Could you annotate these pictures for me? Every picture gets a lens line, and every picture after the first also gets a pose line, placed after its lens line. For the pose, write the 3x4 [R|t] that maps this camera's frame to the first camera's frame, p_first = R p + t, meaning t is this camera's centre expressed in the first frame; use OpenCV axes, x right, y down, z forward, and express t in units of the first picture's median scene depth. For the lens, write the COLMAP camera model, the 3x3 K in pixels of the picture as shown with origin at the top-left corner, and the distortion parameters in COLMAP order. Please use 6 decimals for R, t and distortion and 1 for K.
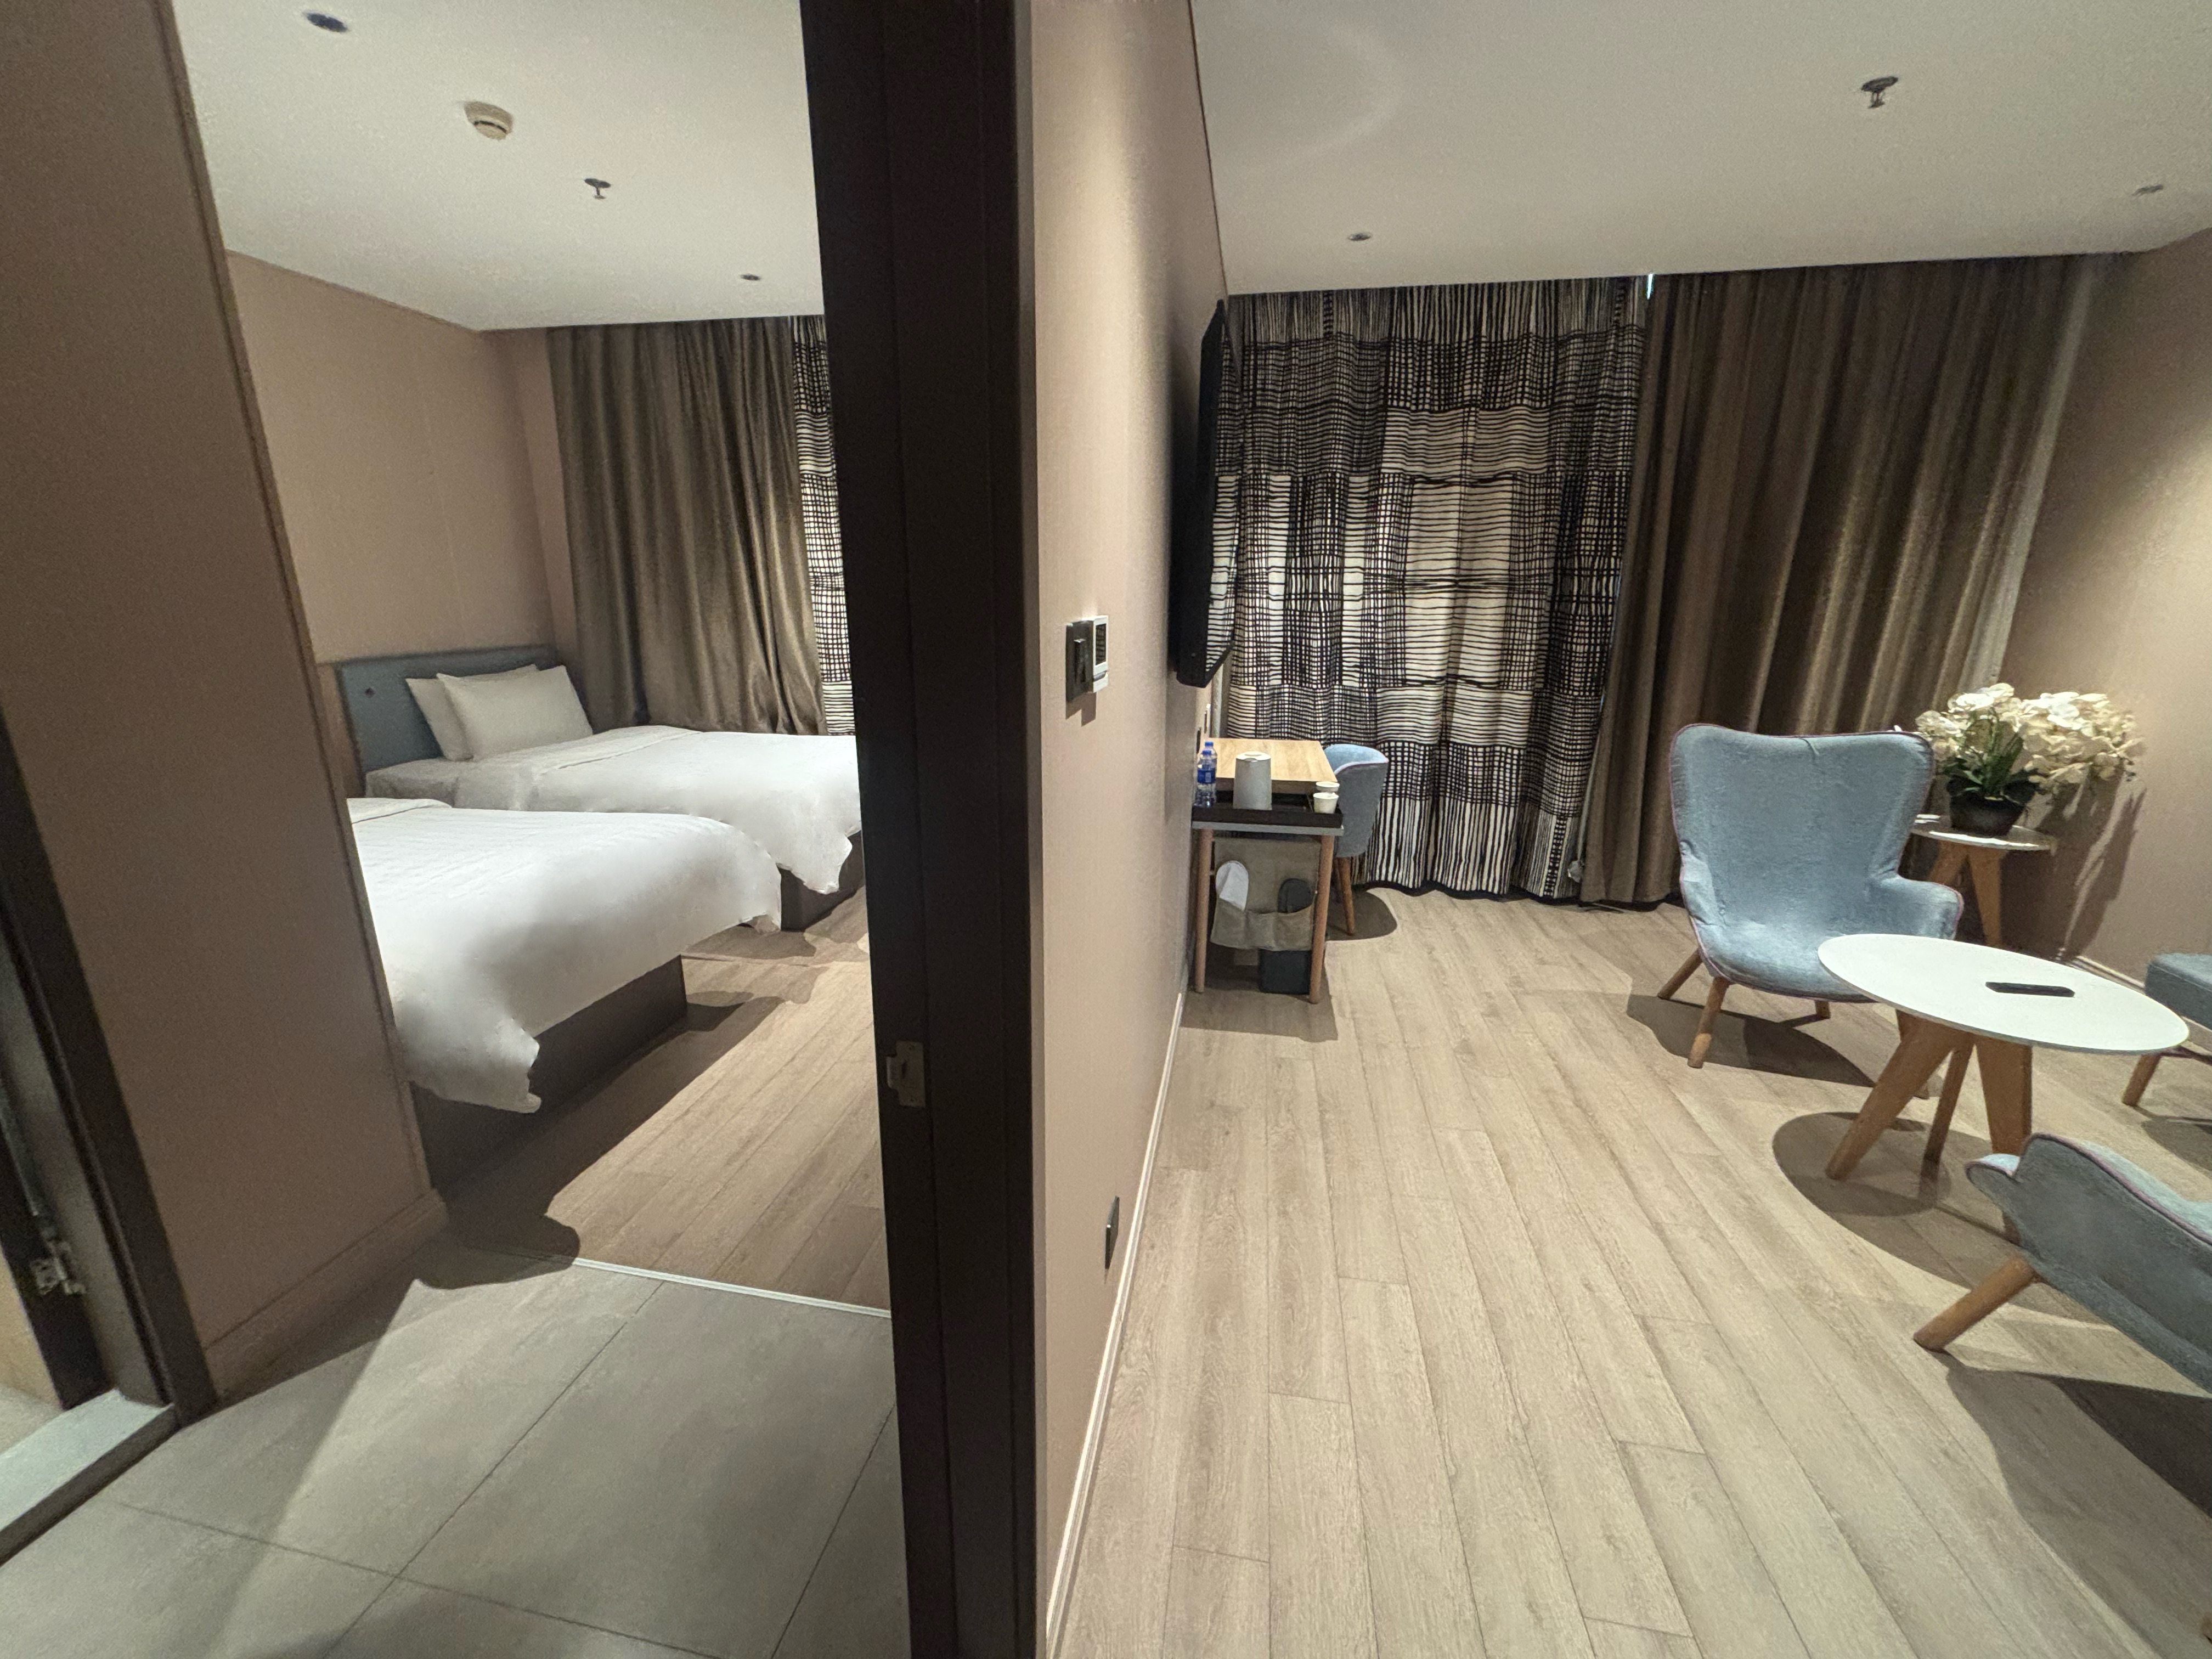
lens RADIAL K [[891.5, 0, 1106.0], [0, 891.5, 829.5], [0, 0, 1]] dist [-0.000423, -0.000086]
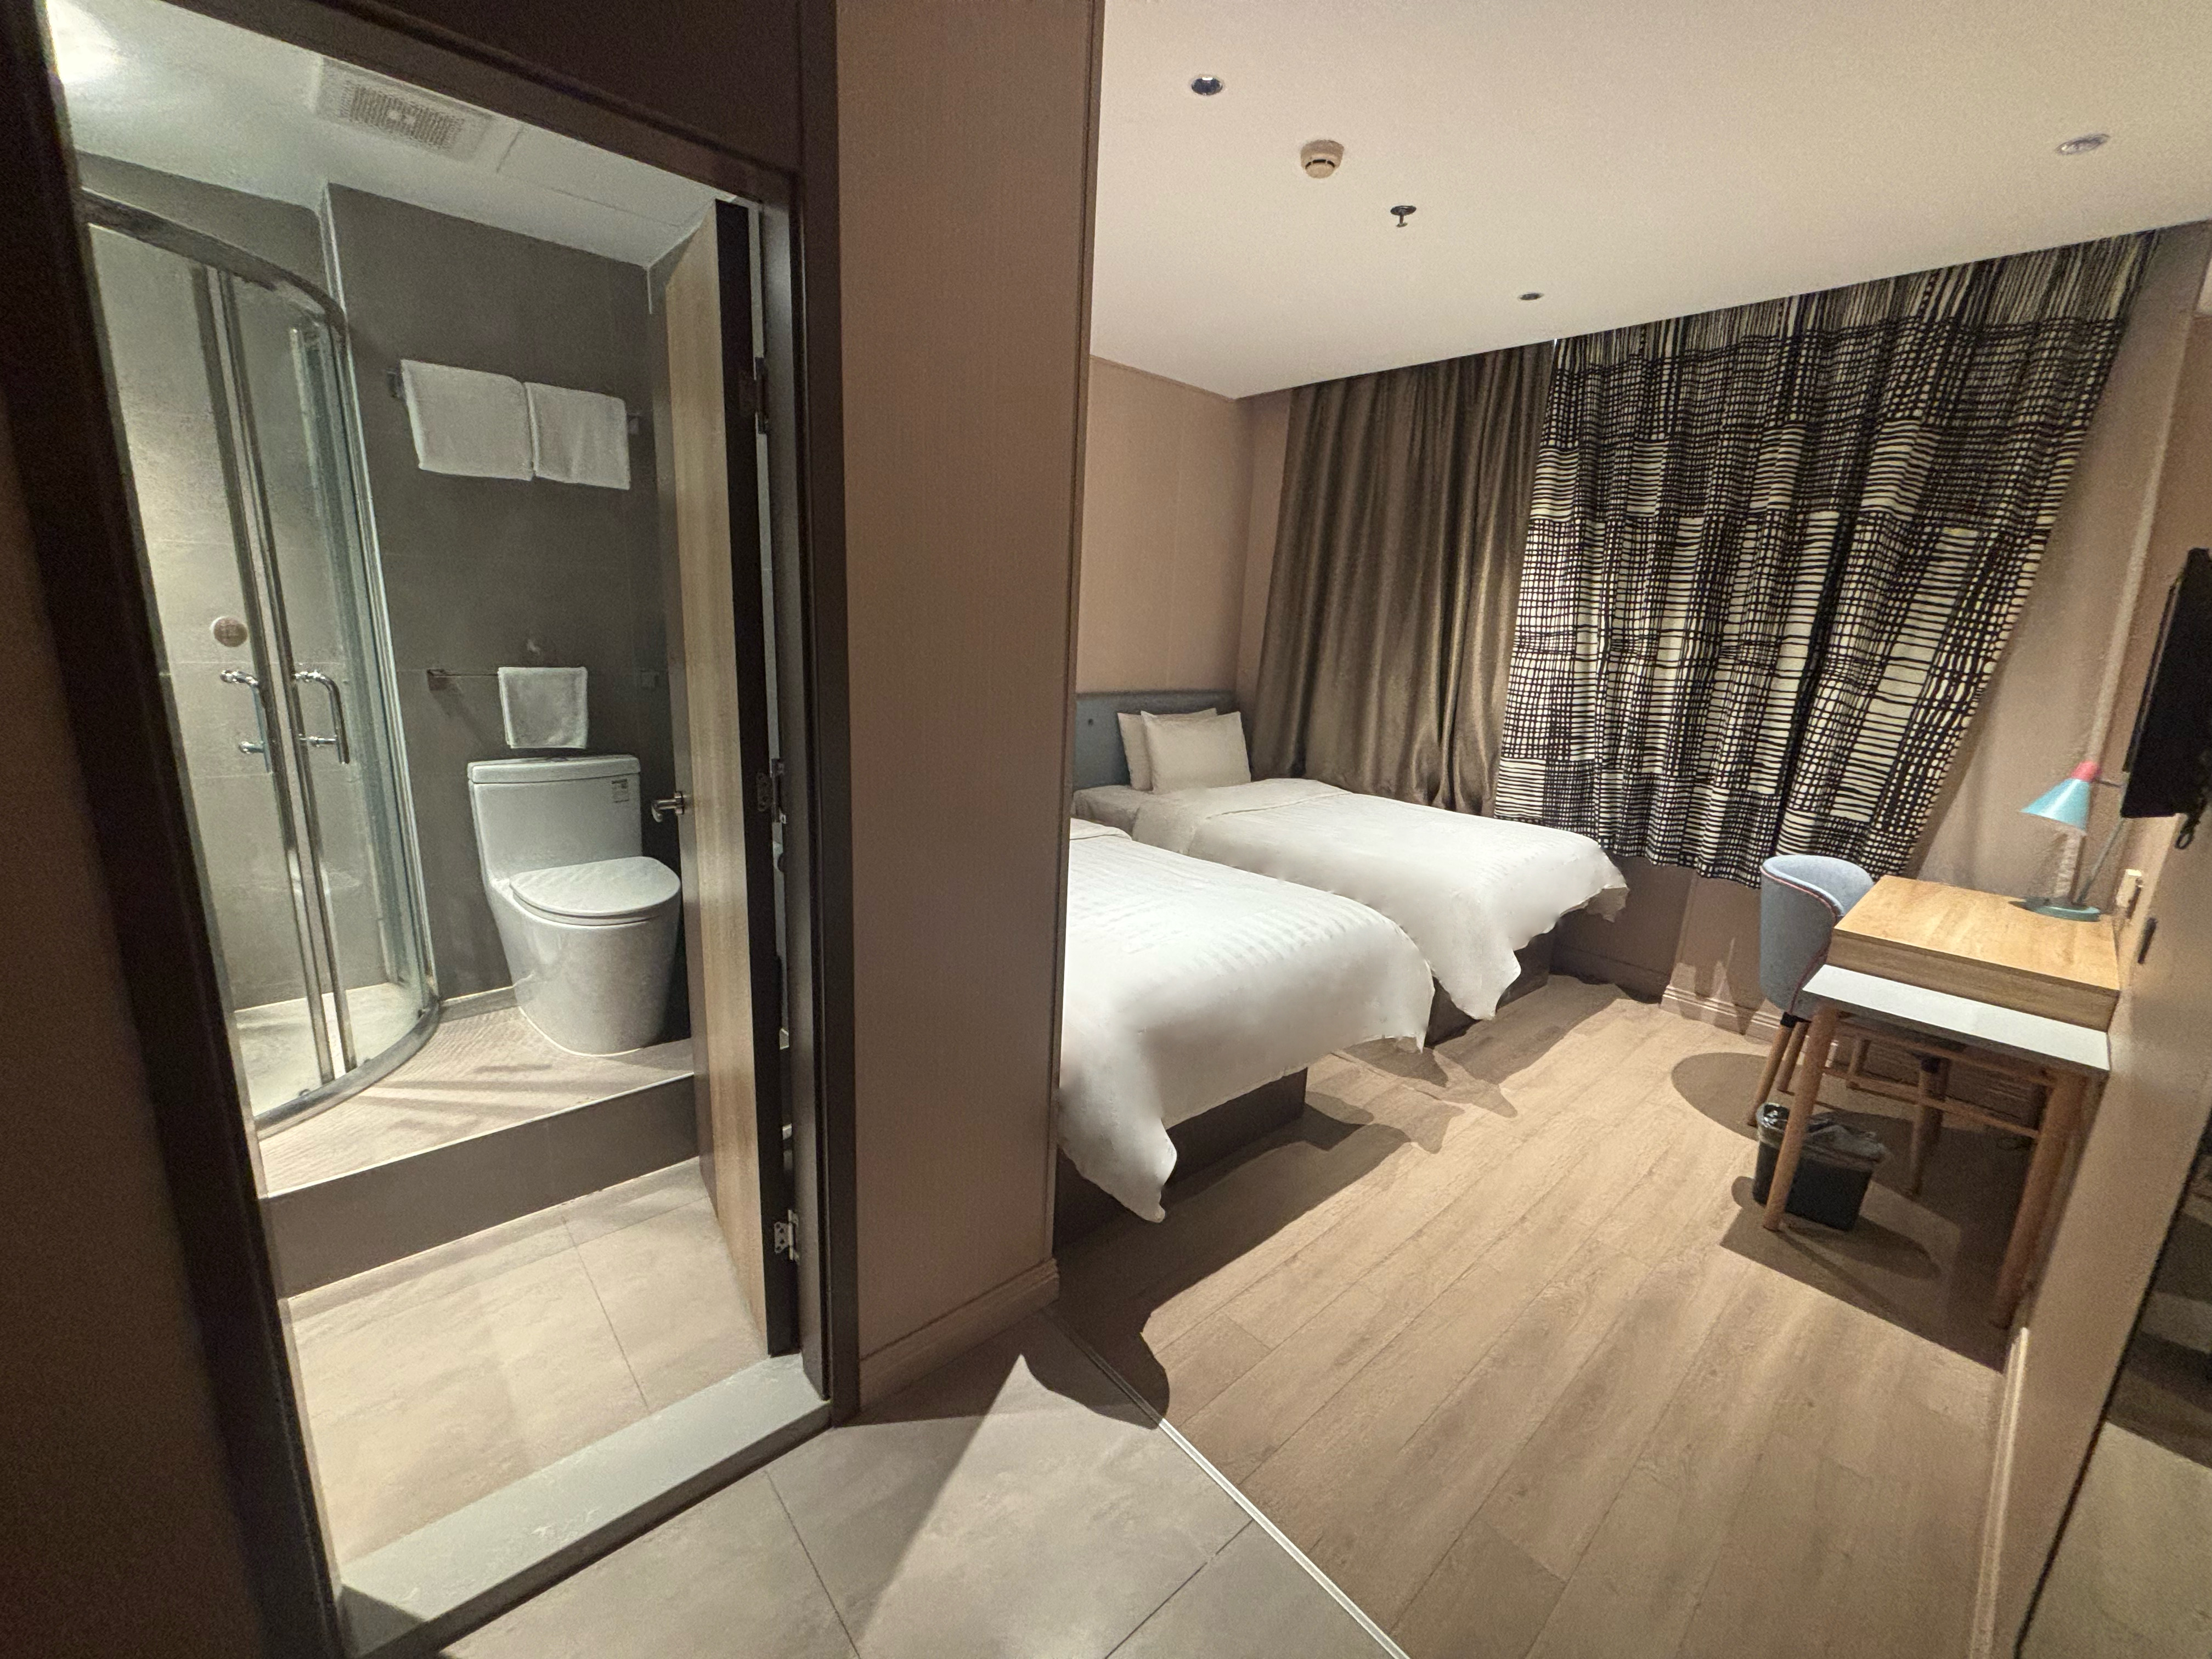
lens RADIAL K [[891.5, 0, 1106.0], [0, 891.5, 829.5], [0, 0, 1]] dist [-0.000423, -0.000086]
pose [[0.789065, 0.167415, -0.591058, -0.120096], [-0.200660, 0.979614, 0.009590, -0.035680], [0.580614, 0.111034, 0.806572, 0.113176]]
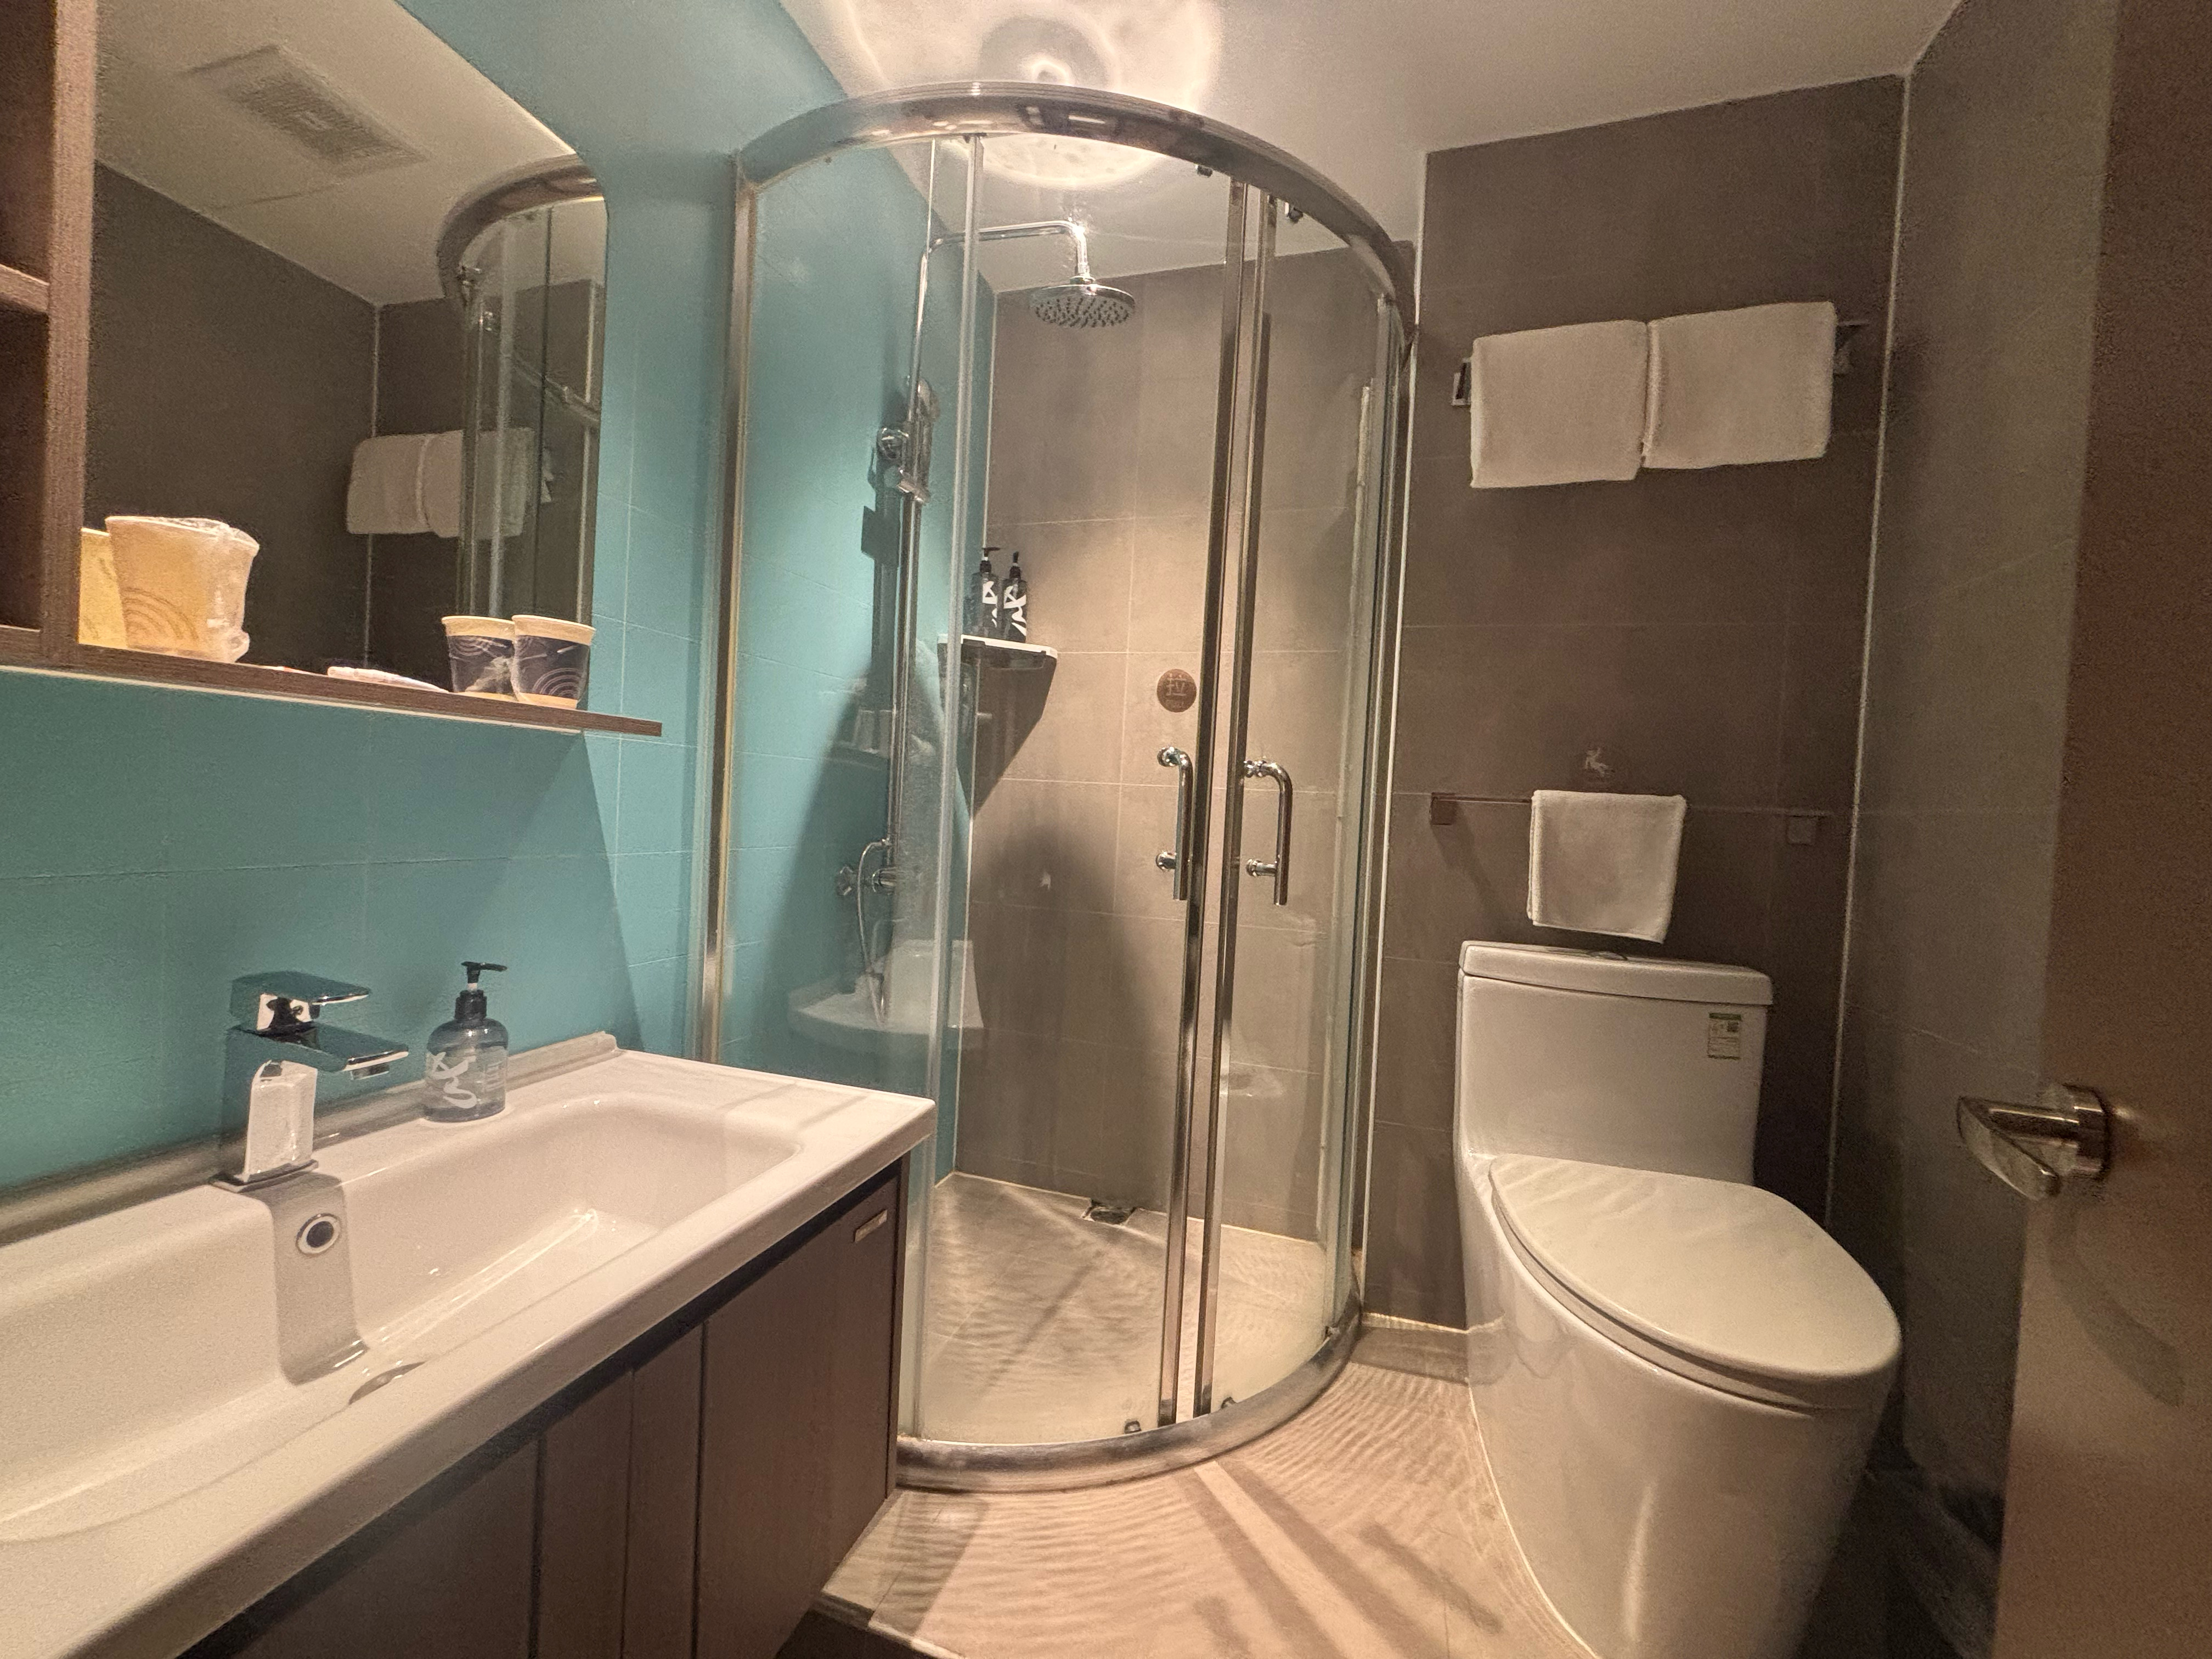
lens RADIAL K [[881.2, 0, 1106.0], [0, 881.2, 829.5], [0, 0, 1]] dist [-0.015807, -0.000021]
pose [[-0.127636, 0.010319, -0.991767, -0.351057], [-0.310261, 0.949346, 0.049807, -0.012962], [0.942044, 0.314064, -0.117969, 0.198033]]
